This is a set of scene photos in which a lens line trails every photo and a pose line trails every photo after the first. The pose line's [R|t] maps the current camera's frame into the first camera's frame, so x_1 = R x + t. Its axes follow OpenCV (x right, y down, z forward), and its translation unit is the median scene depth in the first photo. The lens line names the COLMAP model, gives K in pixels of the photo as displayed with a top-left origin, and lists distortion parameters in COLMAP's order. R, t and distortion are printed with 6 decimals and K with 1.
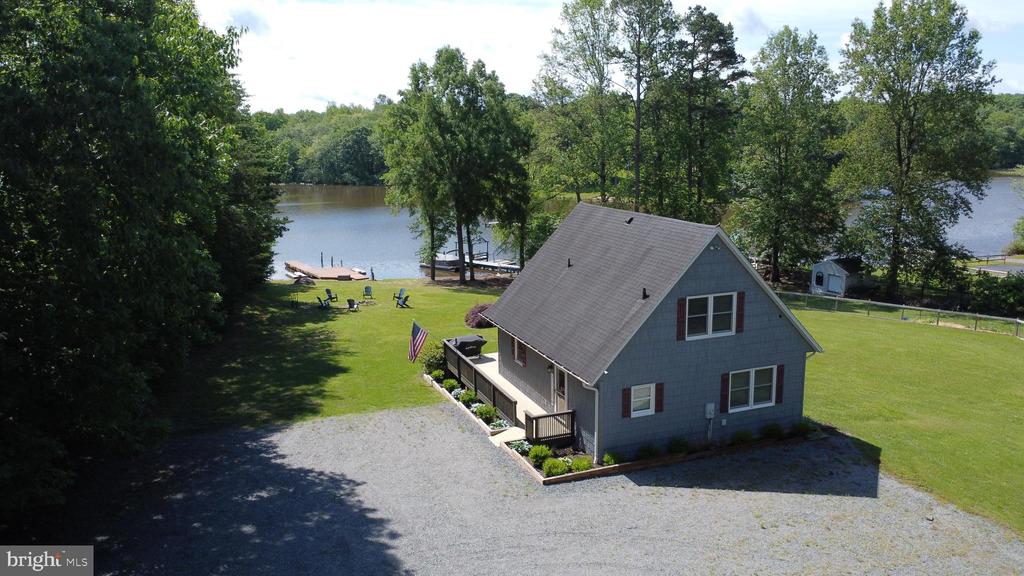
lens RADIAL K [[774.5, 0, 510.8], [0, 774.5, 281.0], [0, 0, 1]] dist [0.010131, 0.006110]
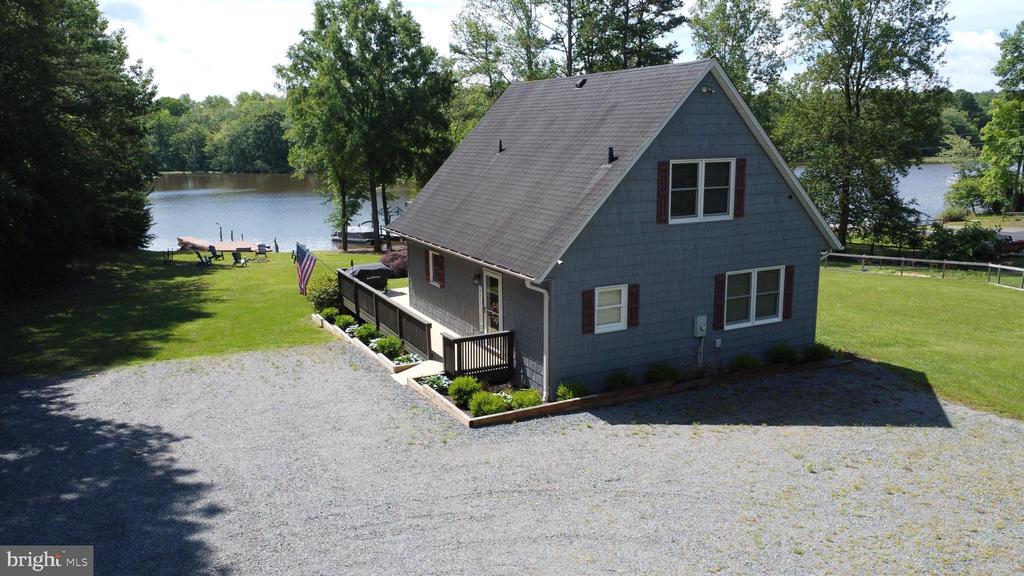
lens RADIAL K [[774.5, 0, 510.8], [0, 774.5, 281.0], [0, 0, 1]] dist [0.010131, 0.006110]
pose [[0.995286, -0.016003, 0.095657, 0.012708], [0.015991, 0.999872, 0.000884, 0.113729], [-0.095659, 0.000650, 0.995414, 0.280648]]
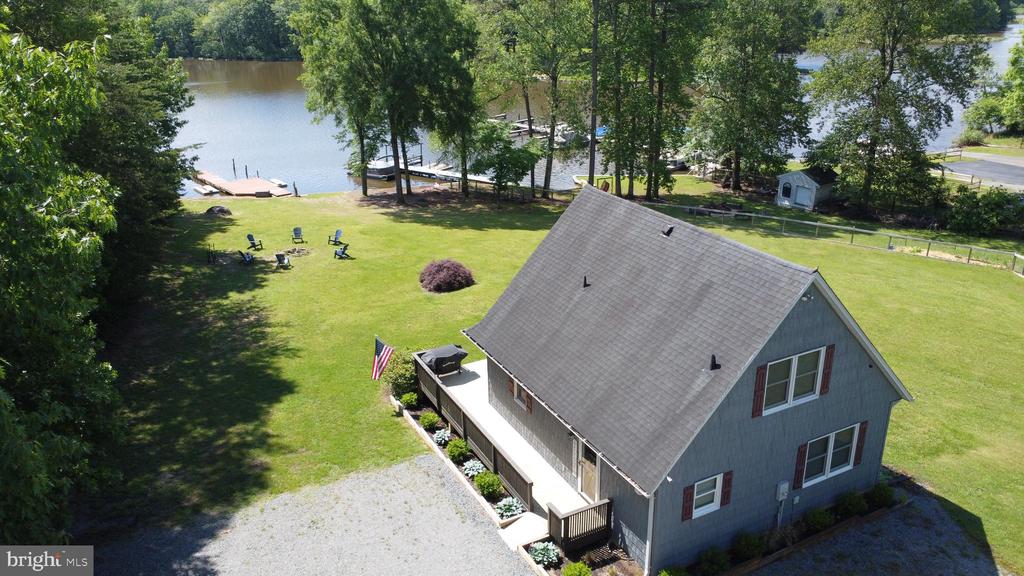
lens RADIAL K [[774.5, 0, 510.8], [0, 774.5, 281.0], [0, 0, 1]] dist [0.010131, 0.006110]
pose [[0.994352, -0.038284, 0.098985, -0.080862], [0.020825, 0.984921, 0.171744, -0.170983], [-0.104067, -0.168713, 0.980156, 0.273562]]
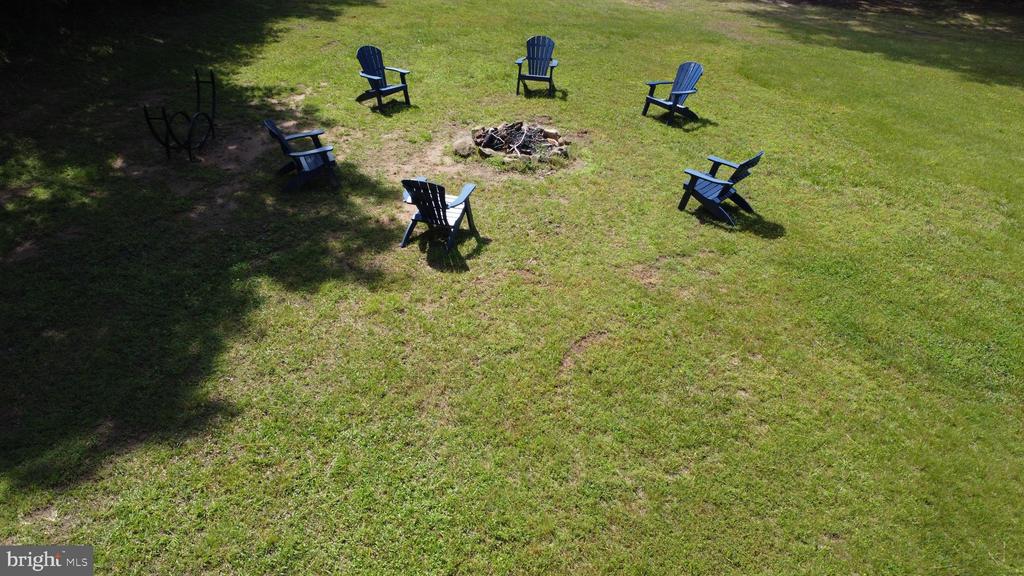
lens RADIAL K [[774.5, 0, 510.8], [0, 774.5, 281.0], [0, 0, 1]] dist [0.010131, 0.006110]
pose [[0.972056, 0.132535, -0.193757, -0.302583], [-0.043855, 0.913373, 0.404754, -0.046389], [0.230616, -0.384946, 0.893662, 1.666611]]
